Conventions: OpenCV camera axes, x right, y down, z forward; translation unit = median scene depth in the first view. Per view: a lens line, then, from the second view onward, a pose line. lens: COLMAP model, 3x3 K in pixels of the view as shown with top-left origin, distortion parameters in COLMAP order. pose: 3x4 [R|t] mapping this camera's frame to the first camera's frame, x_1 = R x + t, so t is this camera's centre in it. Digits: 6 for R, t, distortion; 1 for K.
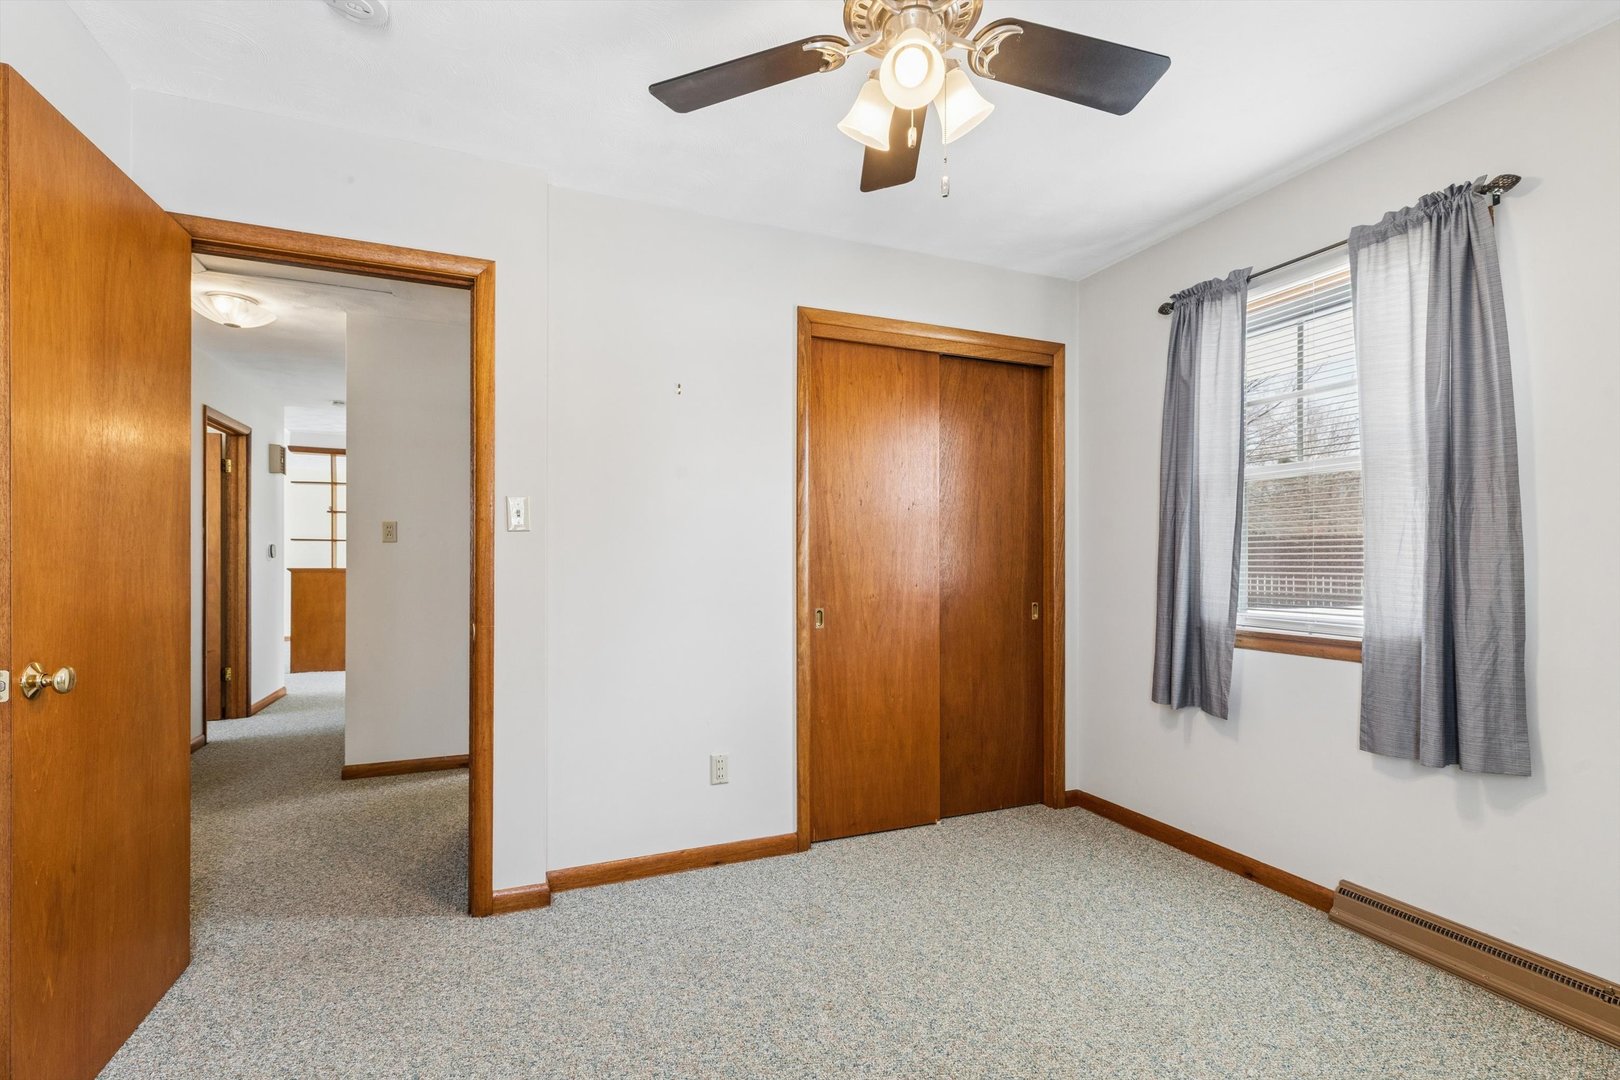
lens RADIAL K [[732.5, 0, 812.0], [0, 732.5, 549.7], [0, 0, 1]] dist [0.000338, 0.000372]
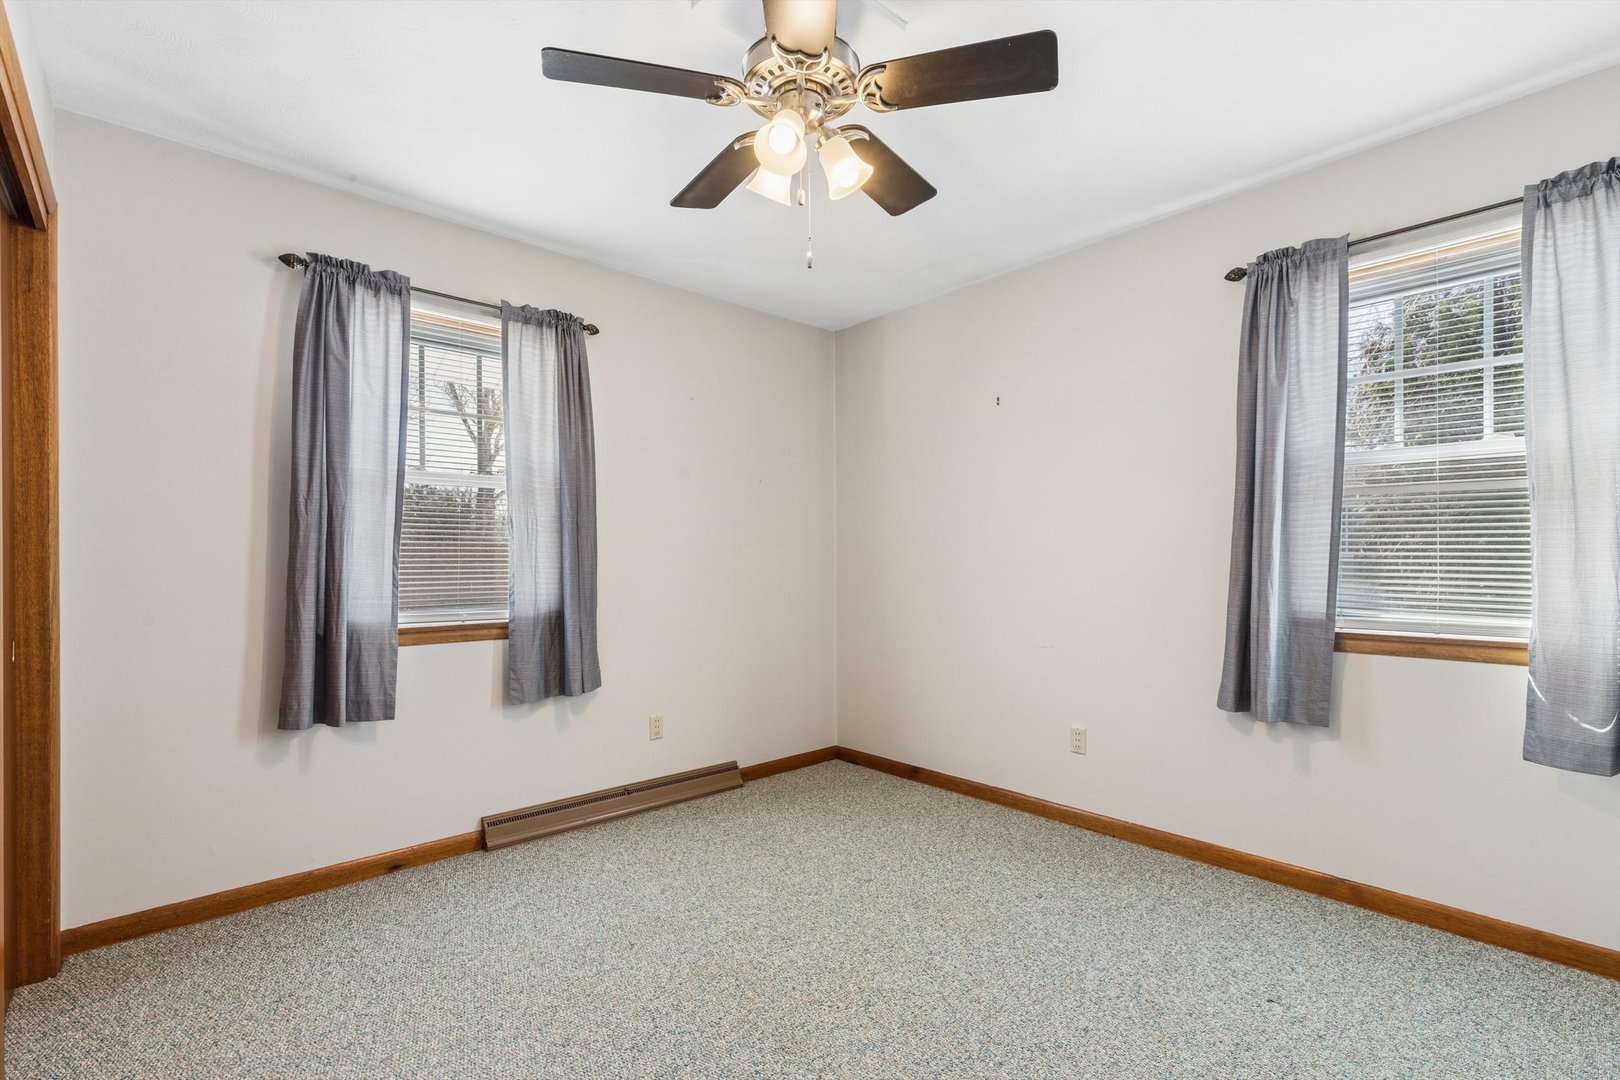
lens RADIAL K [[733.3, 0, 810.8], [0, 733.3, 528.3], [0, 0, 1]] dist [0.001232, -0.000141]
pose [[-0.330774, 0.022328, 0.943446, -0.597865], [-0.027050, 0.999085, -0.033129, -0.011236], [-0.943322, -0.036479, -0.329867, 0.836639]]
